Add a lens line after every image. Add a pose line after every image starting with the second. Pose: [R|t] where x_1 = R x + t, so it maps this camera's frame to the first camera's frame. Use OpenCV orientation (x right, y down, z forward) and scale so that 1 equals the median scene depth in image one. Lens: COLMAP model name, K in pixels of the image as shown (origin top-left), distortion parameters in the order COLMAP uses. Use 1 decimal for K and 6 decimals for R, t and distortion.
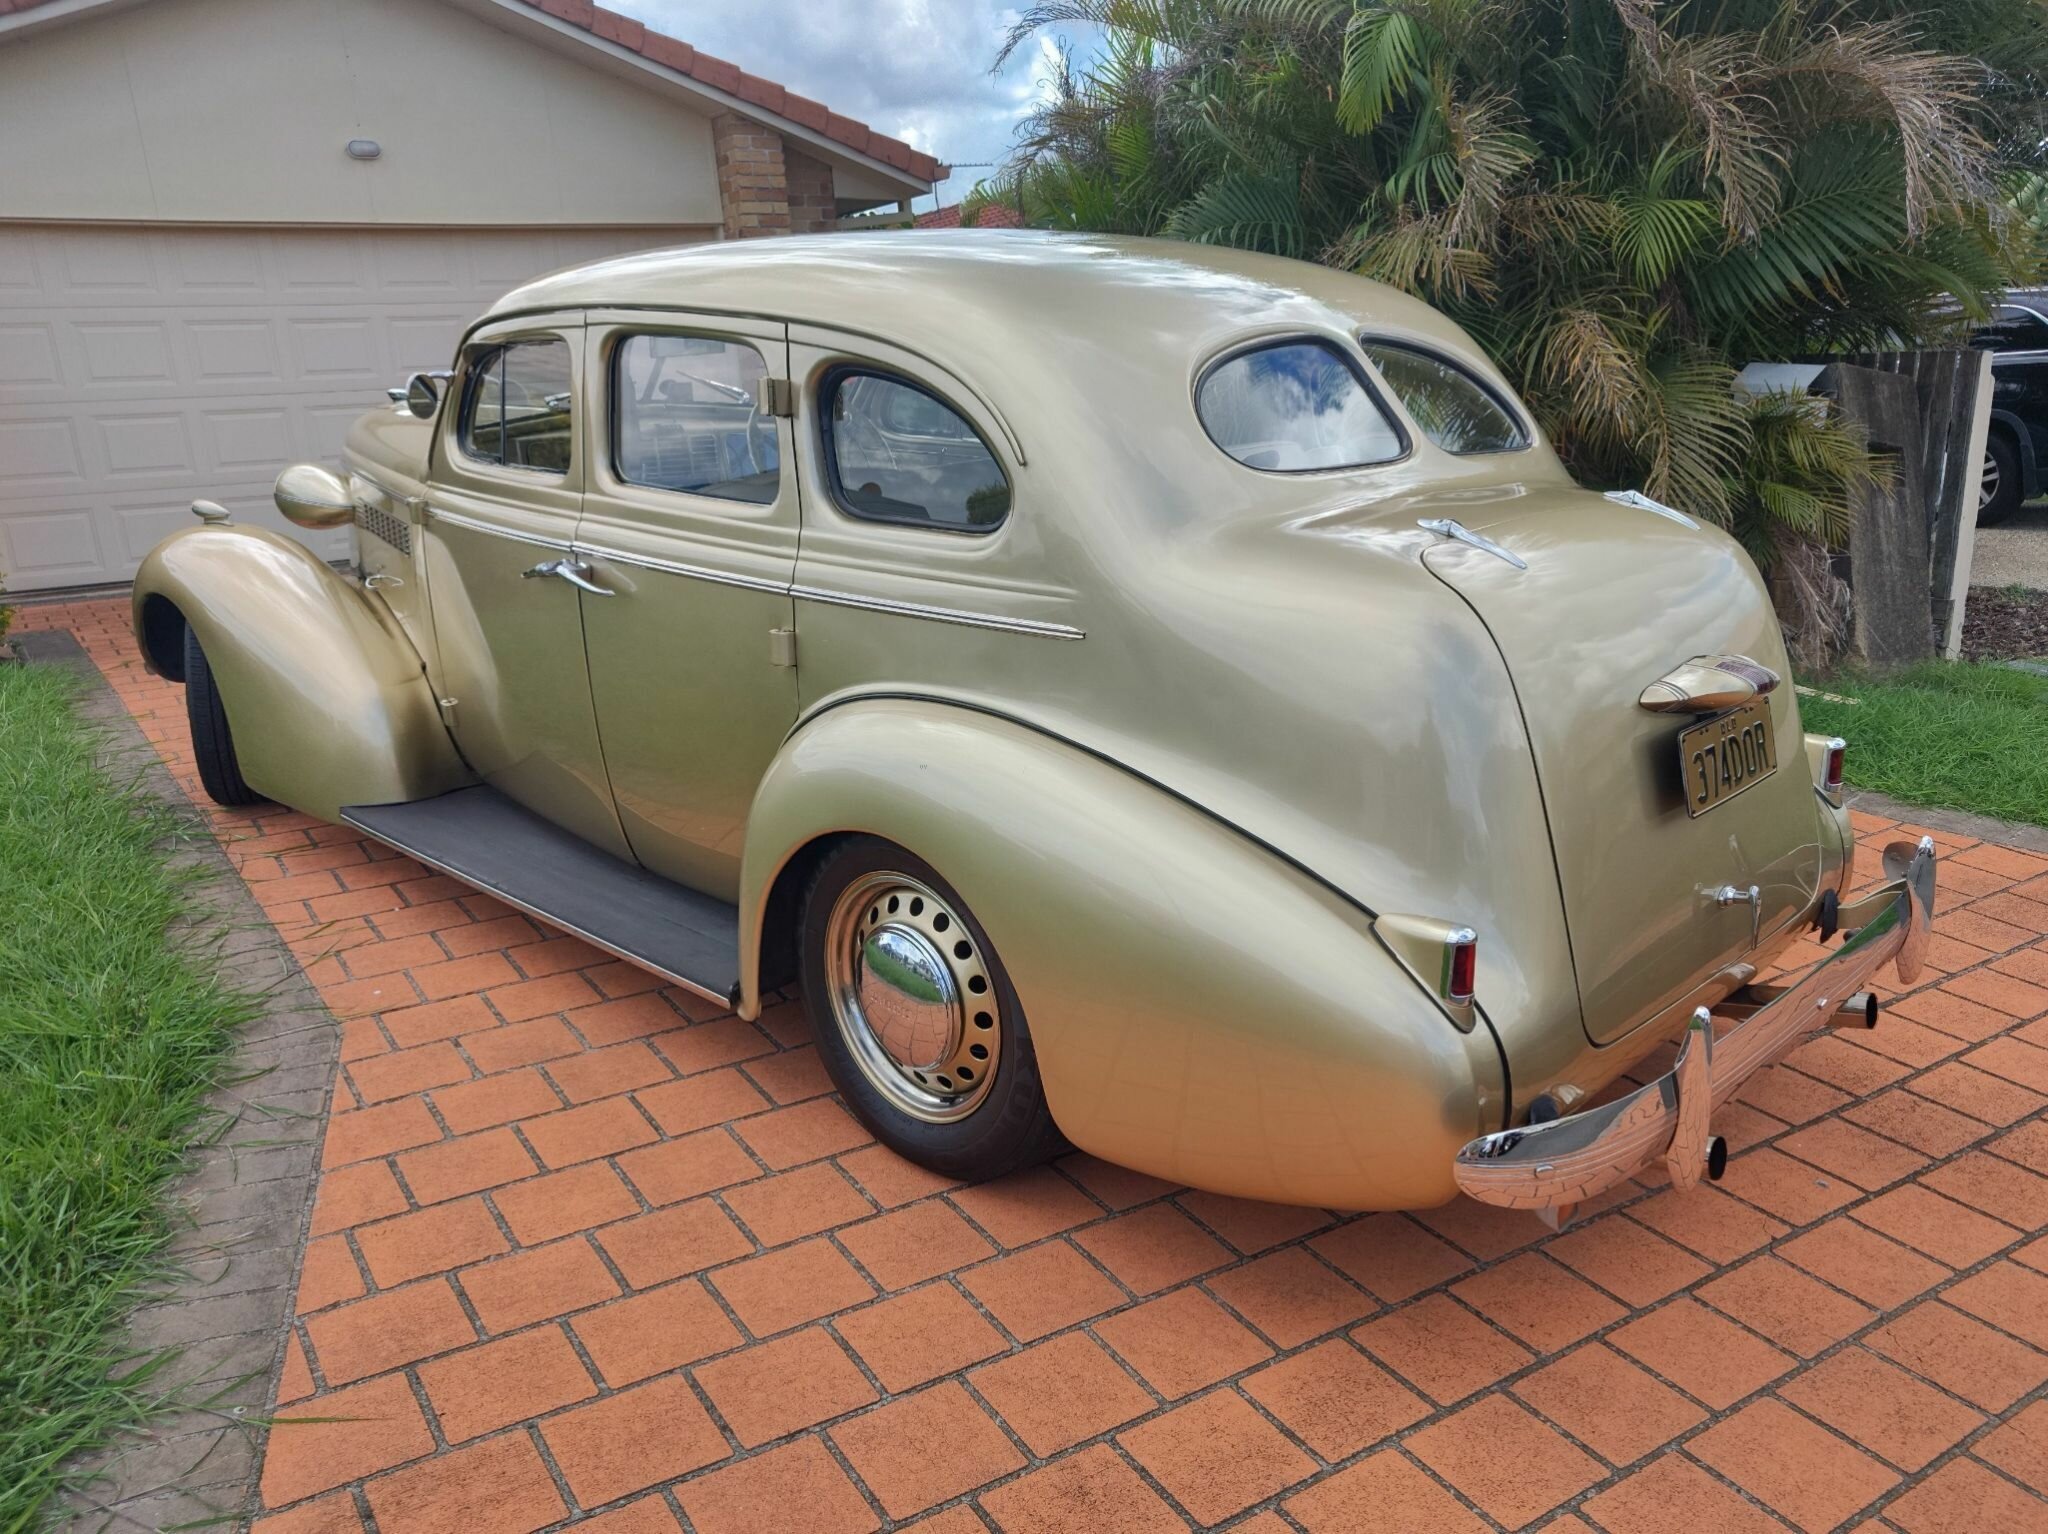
lens RADIAL K [[1612.1, 0, 1080.7], [0, 1612.1, 804.2], [0, 0, 1]] dist [0.009454, -0.001364]
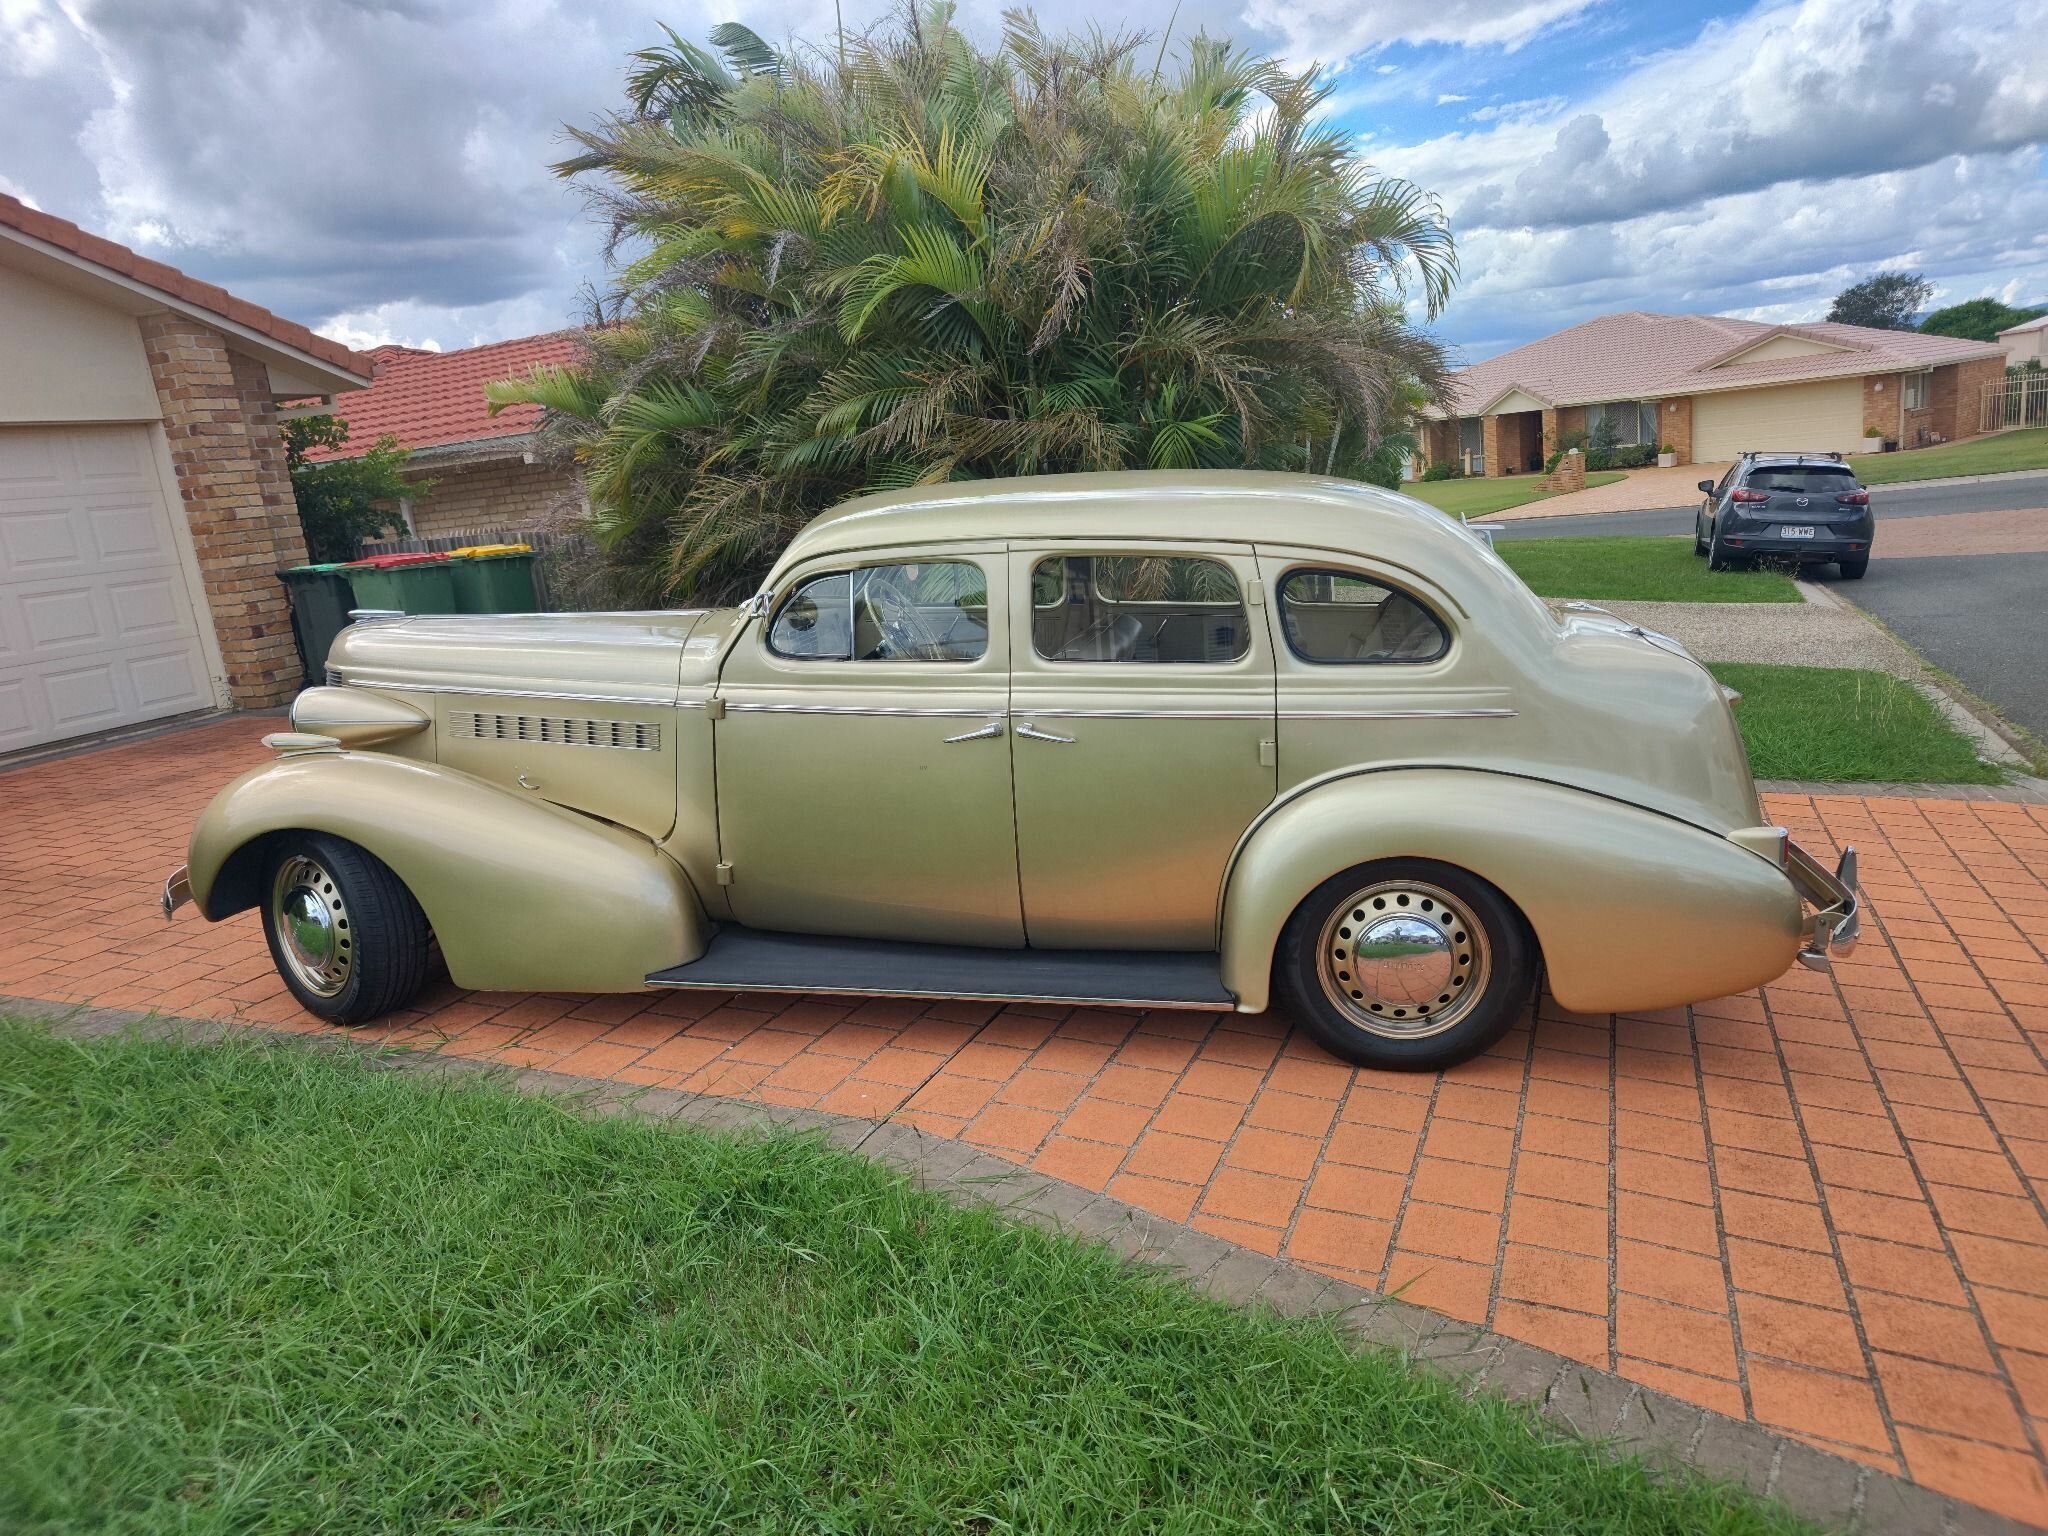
lens RADIAL K [[1408.9, 0, 1024.0], [0, 1408.9, 768.0], [0, 0, 1]] dist [0.018279, 0.002601]
pose [[0.825852, -0.146106, 0.544630, -1.125621], [0.189907, 0.981492, -0.024665, -0.097636], [-0.530947, 0.123799, 0.838313, 0.030543]]
